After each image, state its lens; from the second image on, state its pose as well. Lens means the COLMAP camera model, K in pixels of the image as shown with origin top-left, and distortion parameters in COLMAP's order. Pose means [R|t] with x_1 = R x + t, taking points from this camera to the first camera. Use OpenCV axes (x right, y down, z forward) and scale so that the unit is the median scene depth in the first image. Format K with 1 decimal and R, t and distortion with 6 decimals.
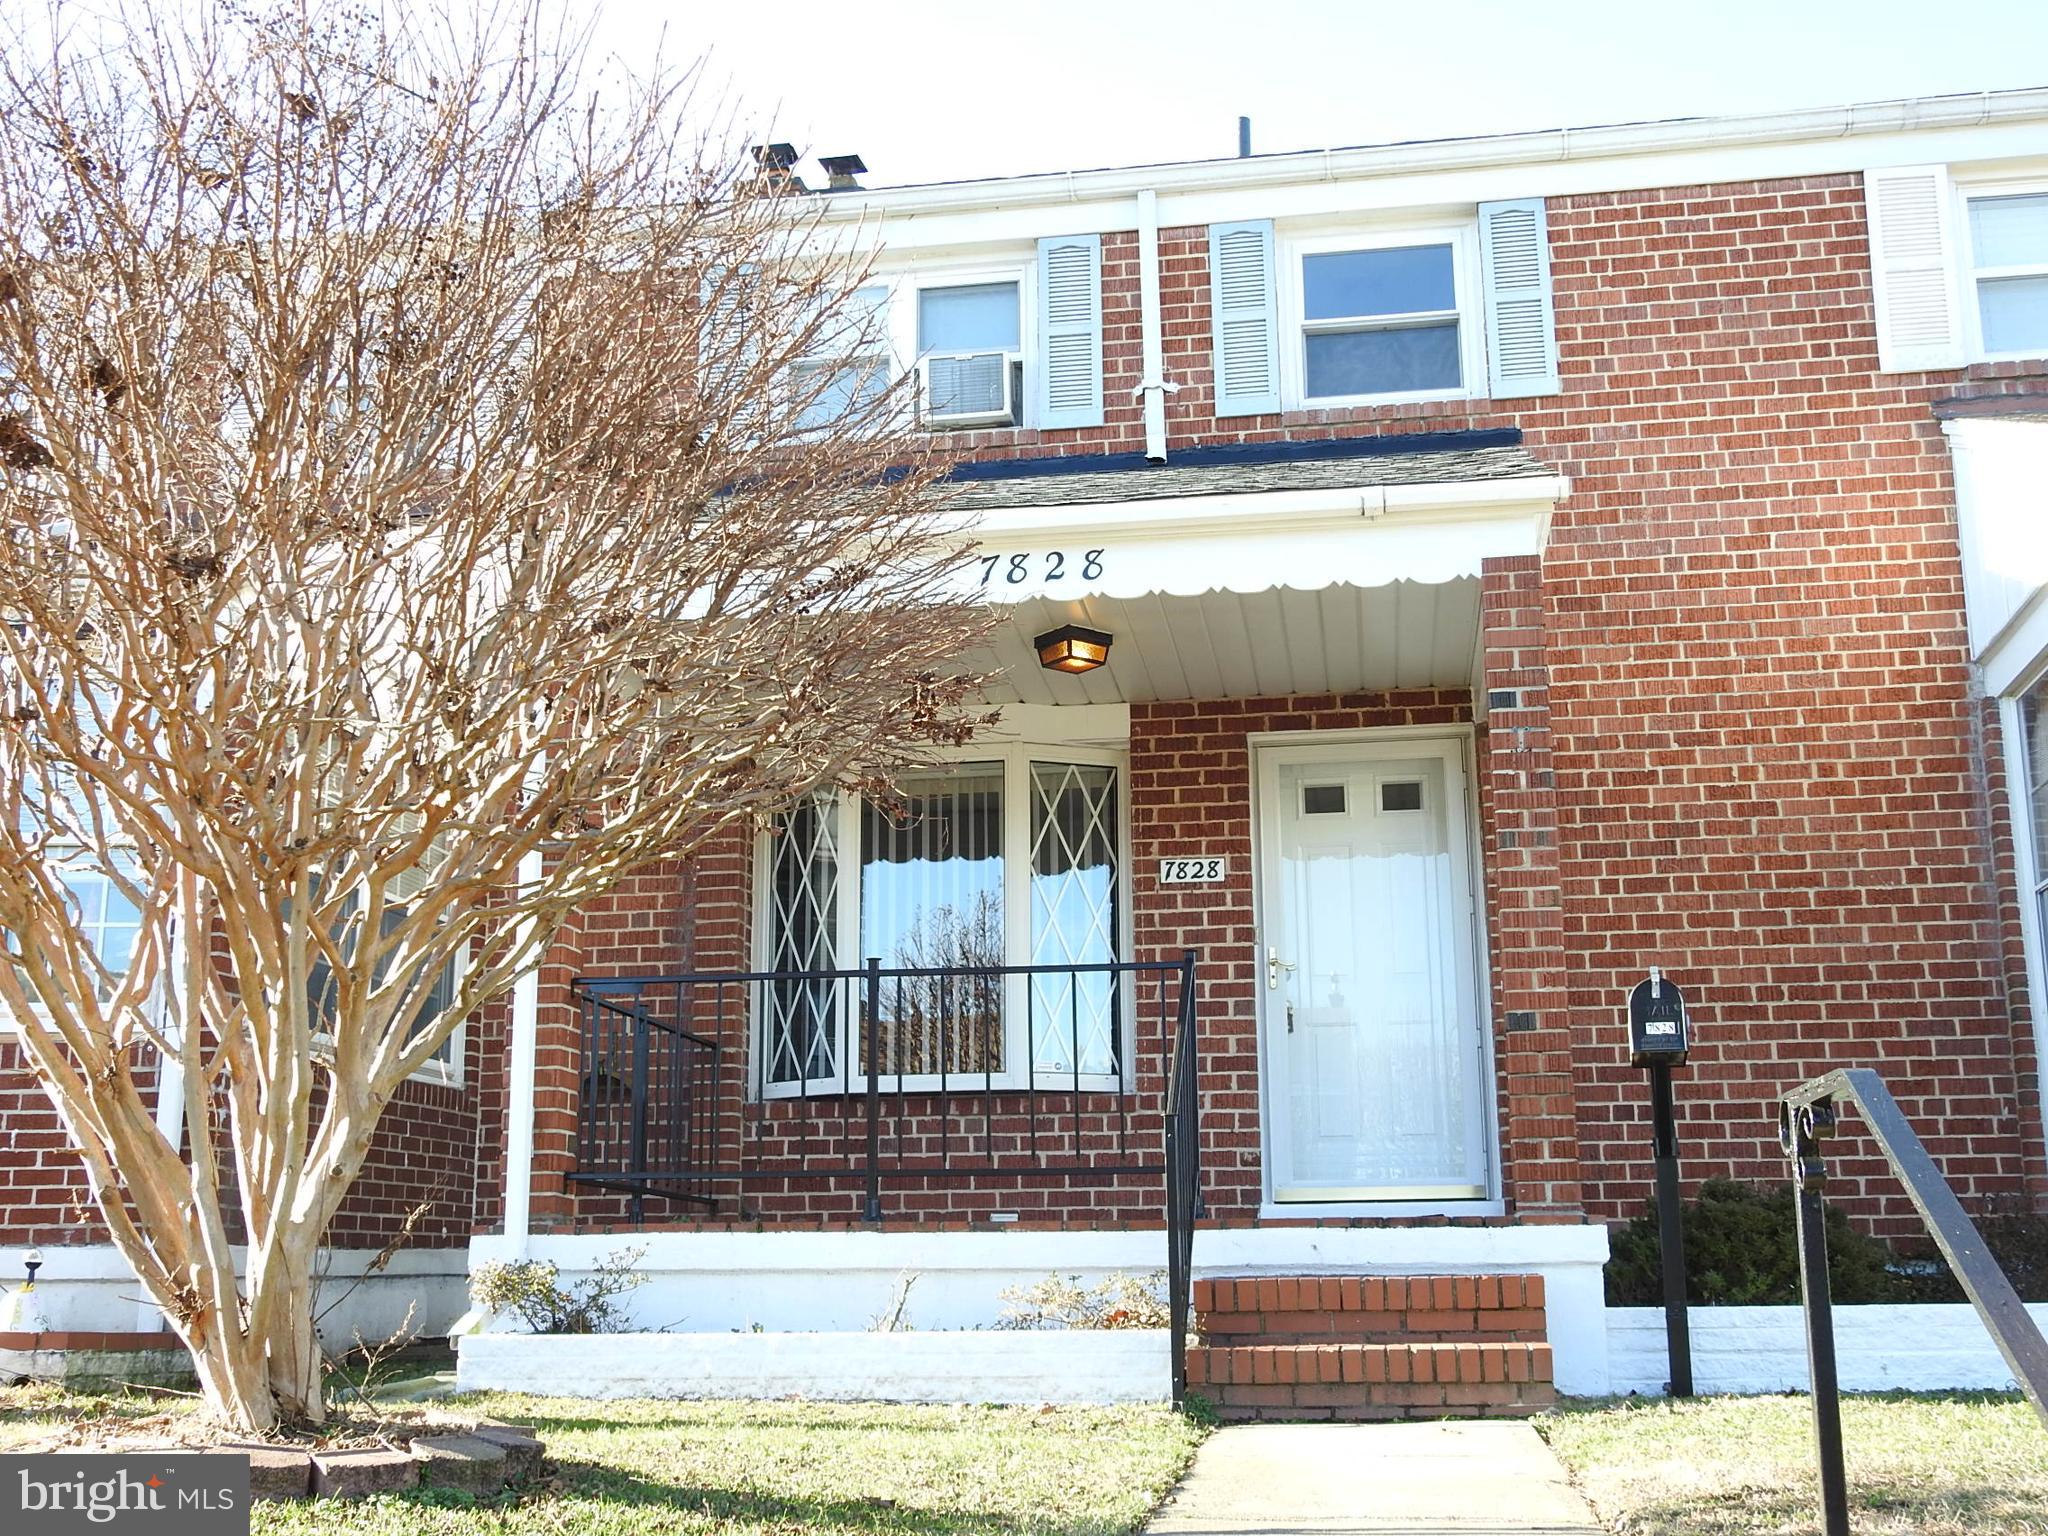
lens RADIAL K [[2376.3, 0, 1020.7], [0, 2376.3, 770.0], [0, 0, 1]] dist [0.006502, 0.000000]
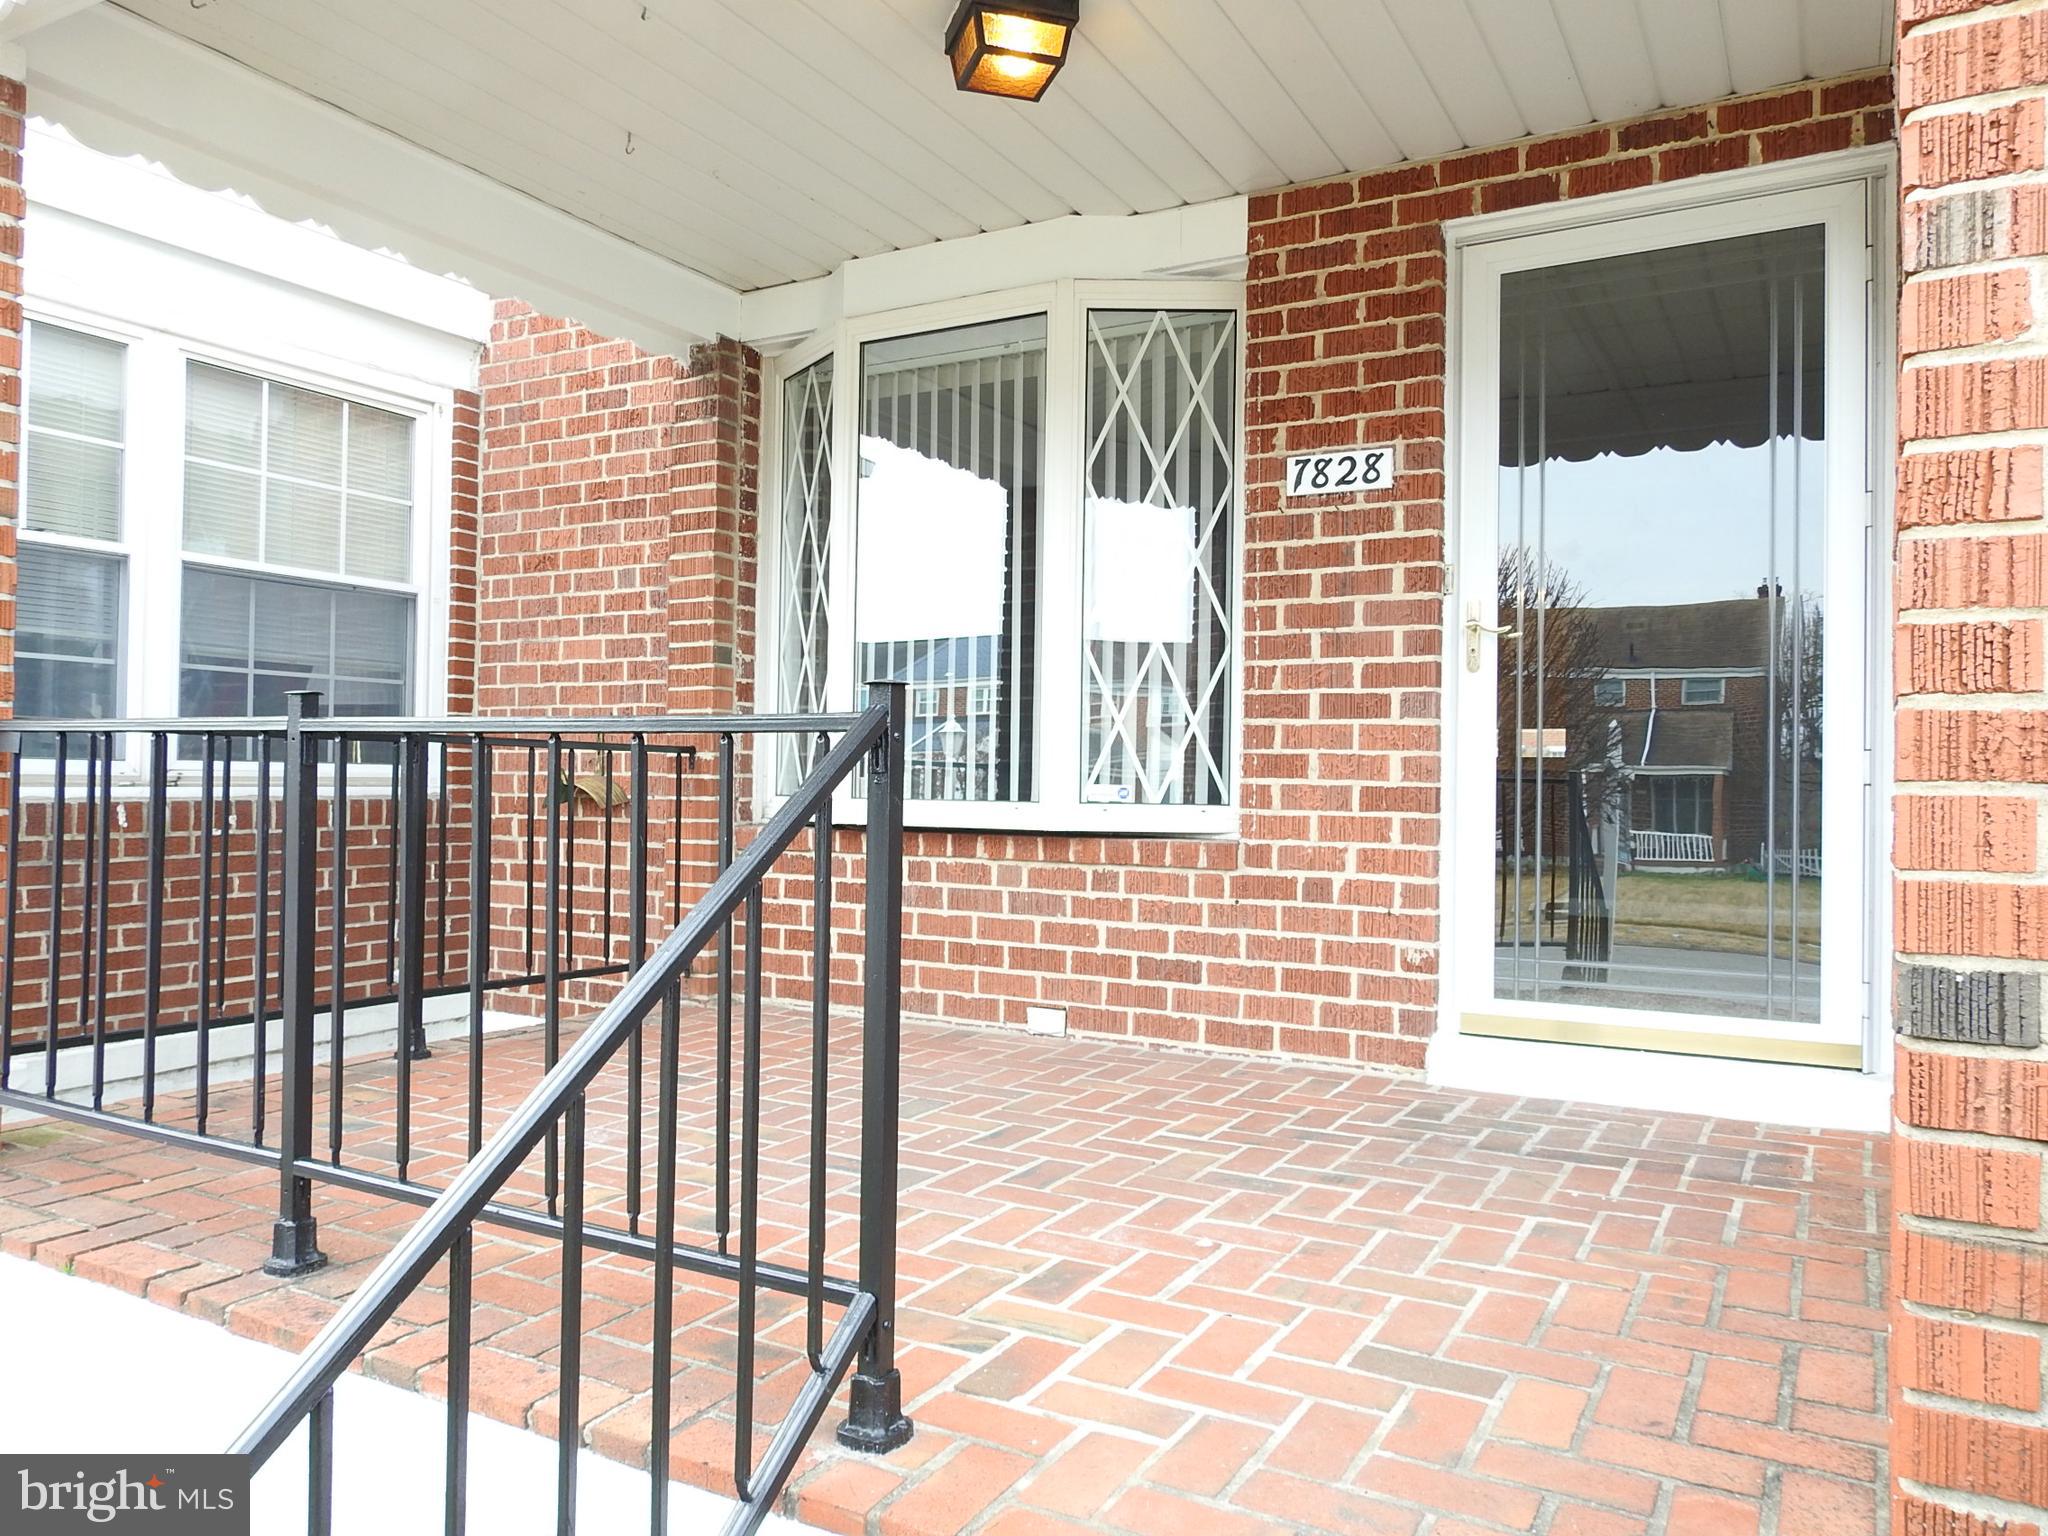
lens RADIAL K [[1456.6, 0, 1030.9], [0, 1456.6, 764.6], [0, 0, 1]] dist [-0.007809, 0.004957]
pose [[0.934543, 0.017659, -0.355413, 0.130824], [0.060315, 0.976457, 0.207111, 0.033710], [0.350702, -0.214990, 0.911475, 0.626806]]
